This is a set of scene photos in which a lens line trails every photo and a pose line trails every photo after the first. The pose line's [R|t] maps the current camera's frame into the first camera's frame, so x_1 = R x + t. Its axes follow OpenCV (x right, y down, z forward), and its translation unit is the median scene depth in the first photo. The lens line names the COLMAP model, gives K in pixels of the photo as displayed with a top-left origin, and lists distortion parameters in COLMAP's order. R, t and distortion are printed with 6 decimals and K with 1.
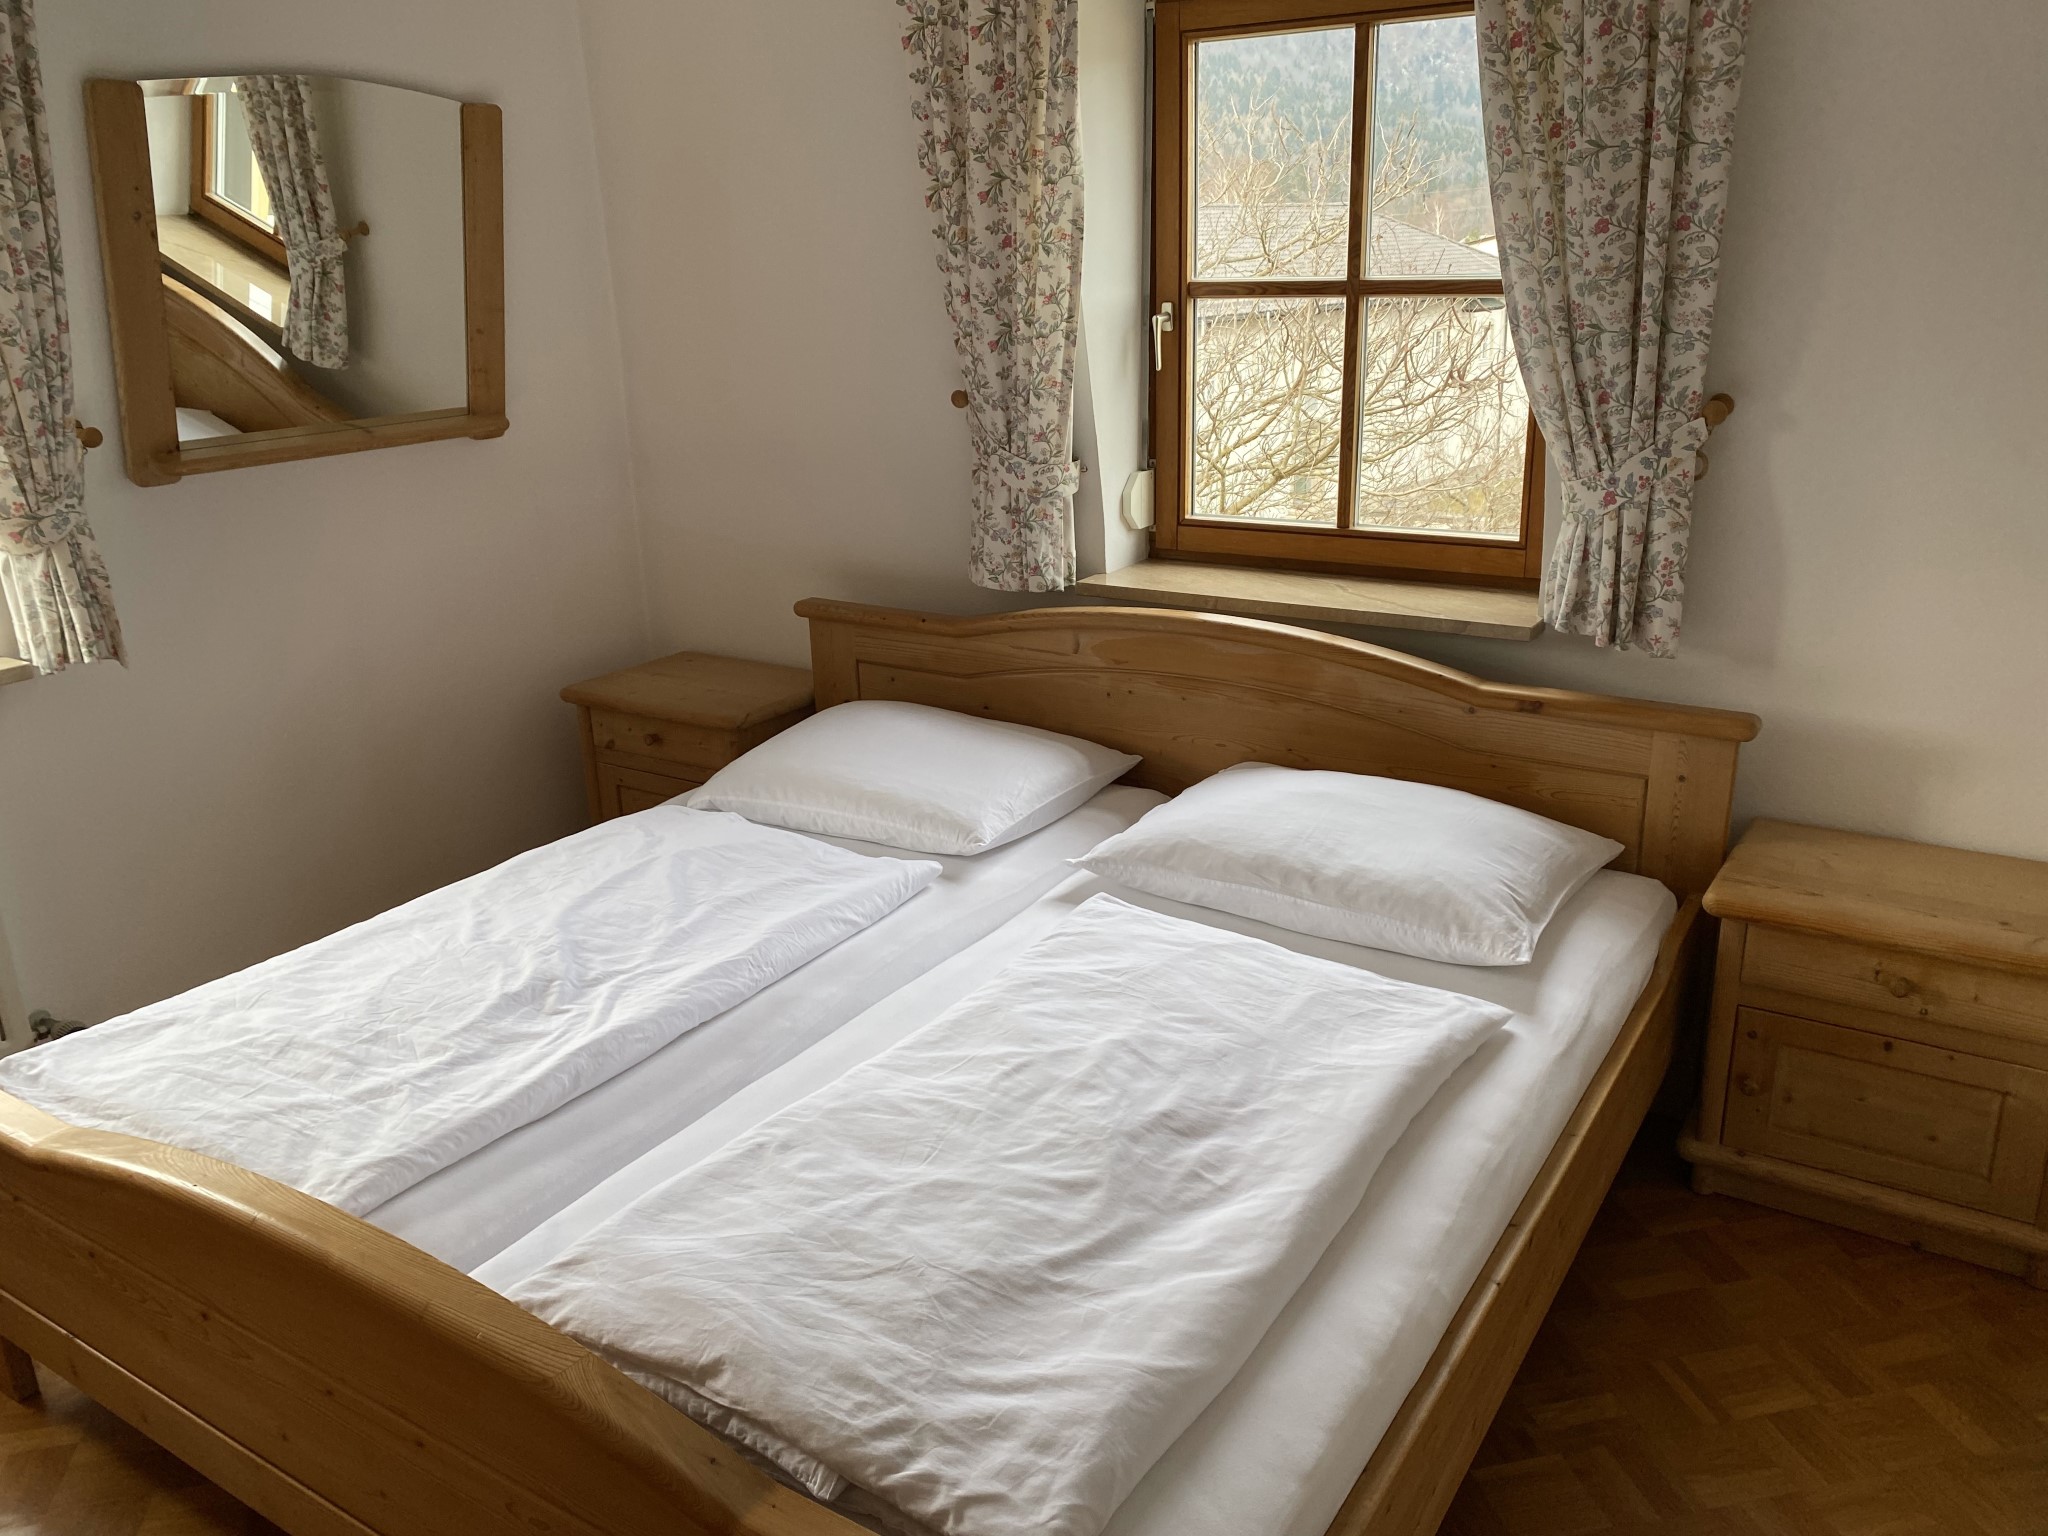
lens RADIAL K [[1578.3, 0, 1027.3], [0, 1578.3, 773.5], [0, 0, 1]] dist [0.021320, -0.013069]
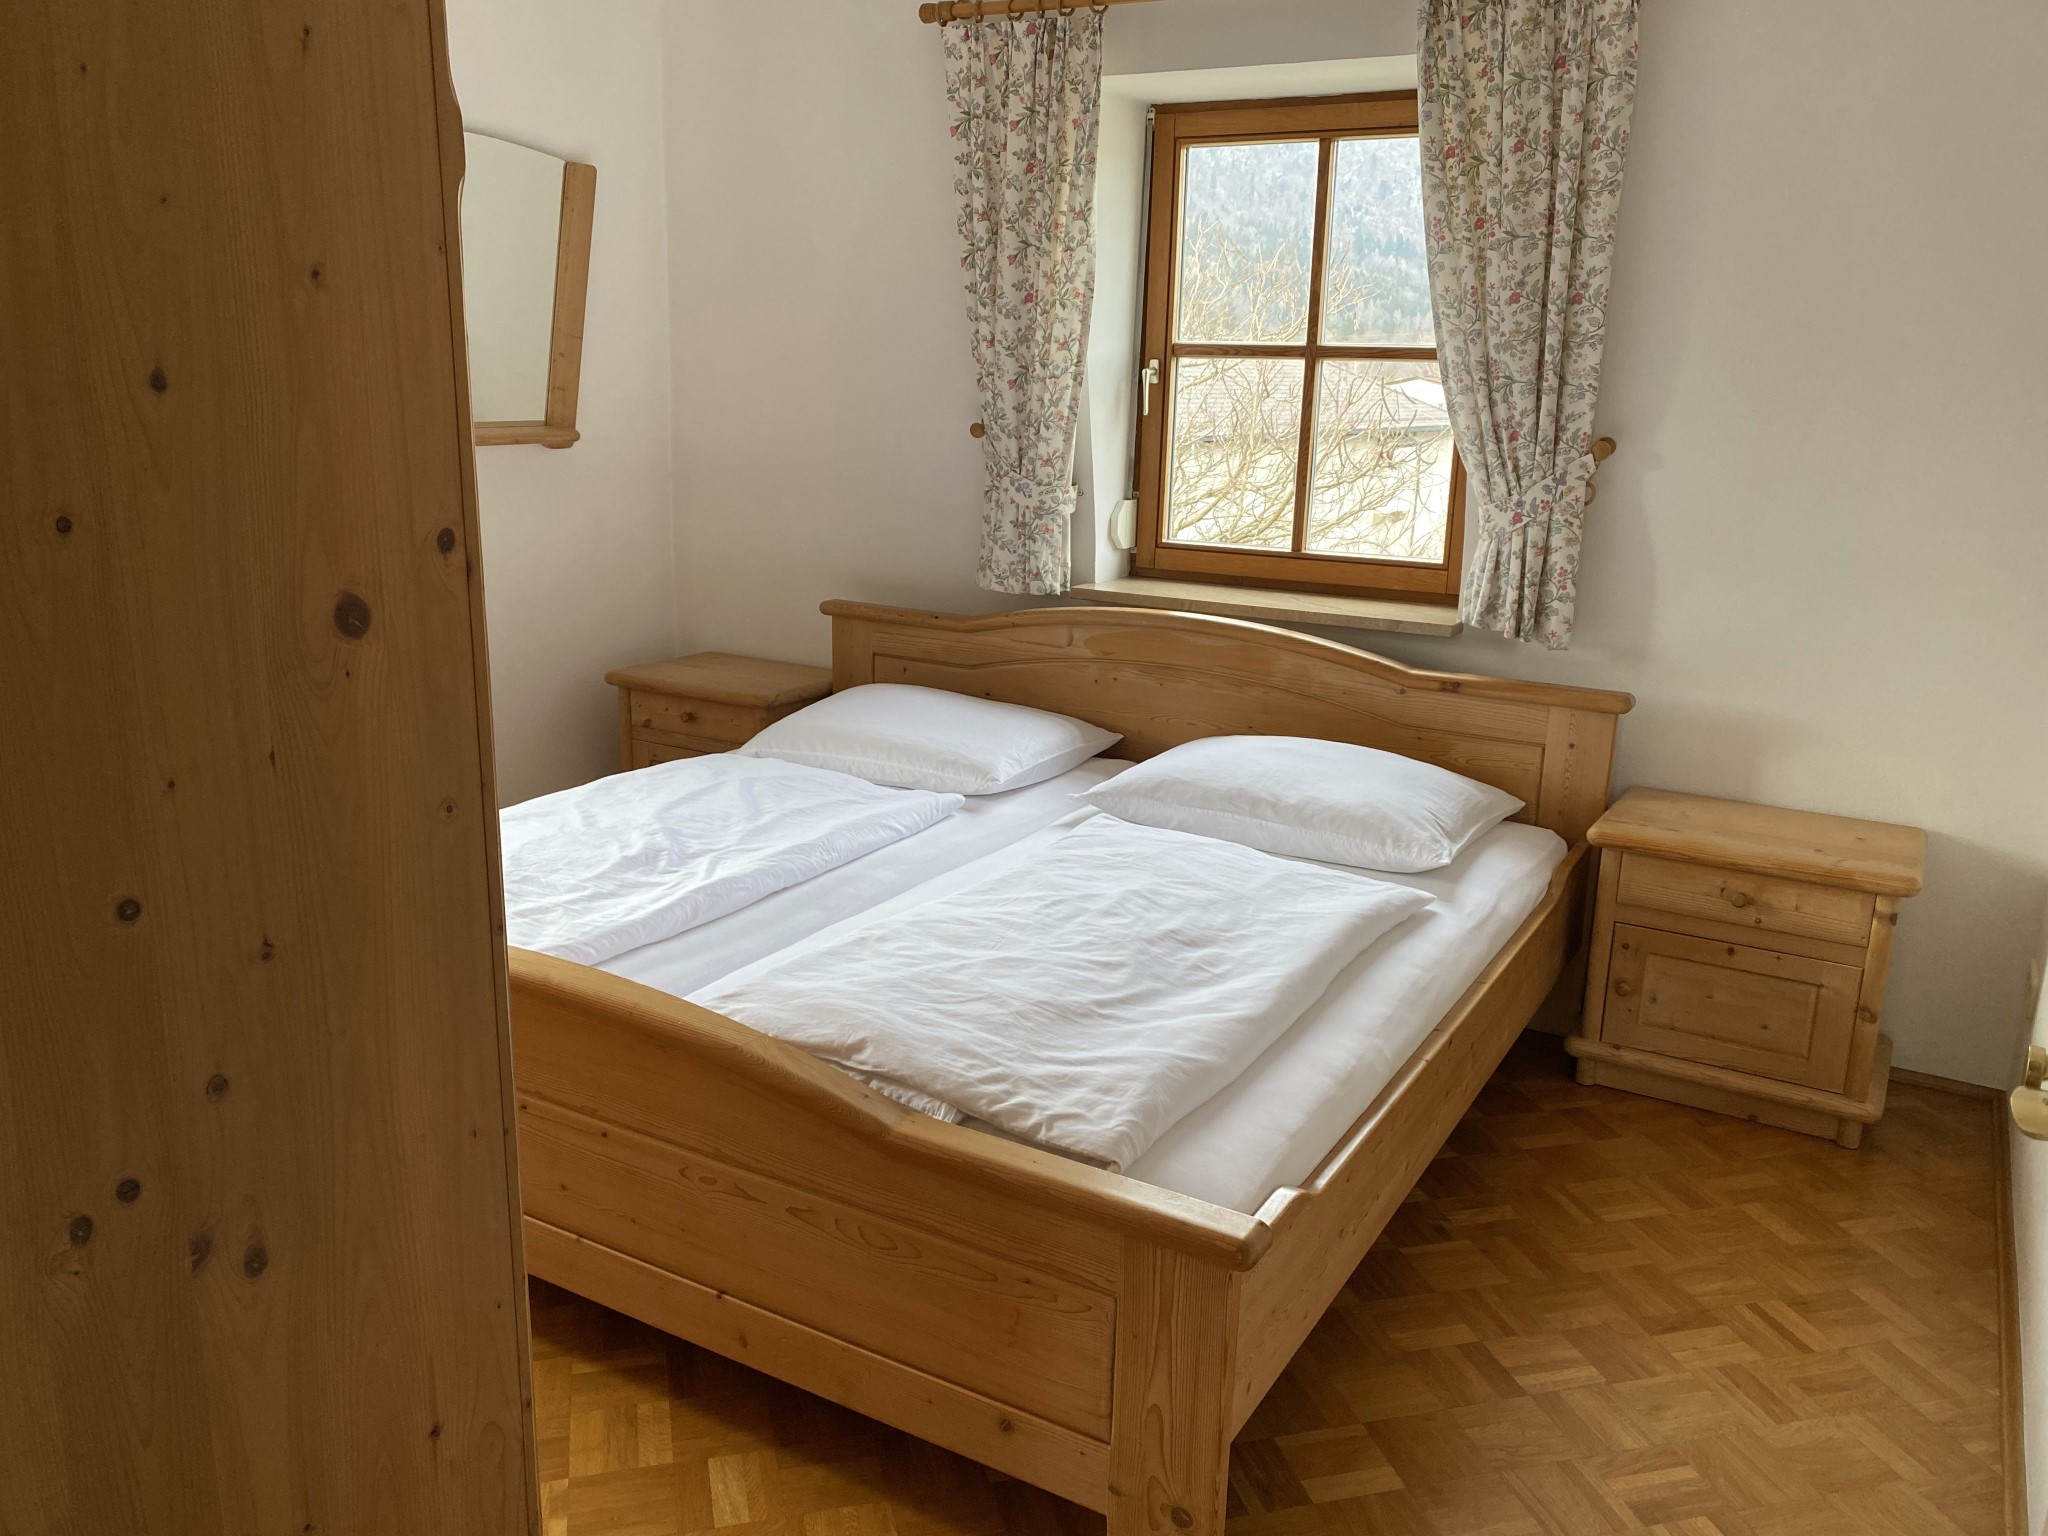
lens RADIAL K [[1569.2, 0, 1024.0], [0, 1569.2, 768.0], [0, 0, 1]] dist [0.074596, -0.157009]
pose [[0.997949, 0.039509, 0.050374, -0.075991], [-0.035802, 0.996727, -0.072476, 0.130966], [-0.053073, 0.070524, 0.996097, -0.207814]]
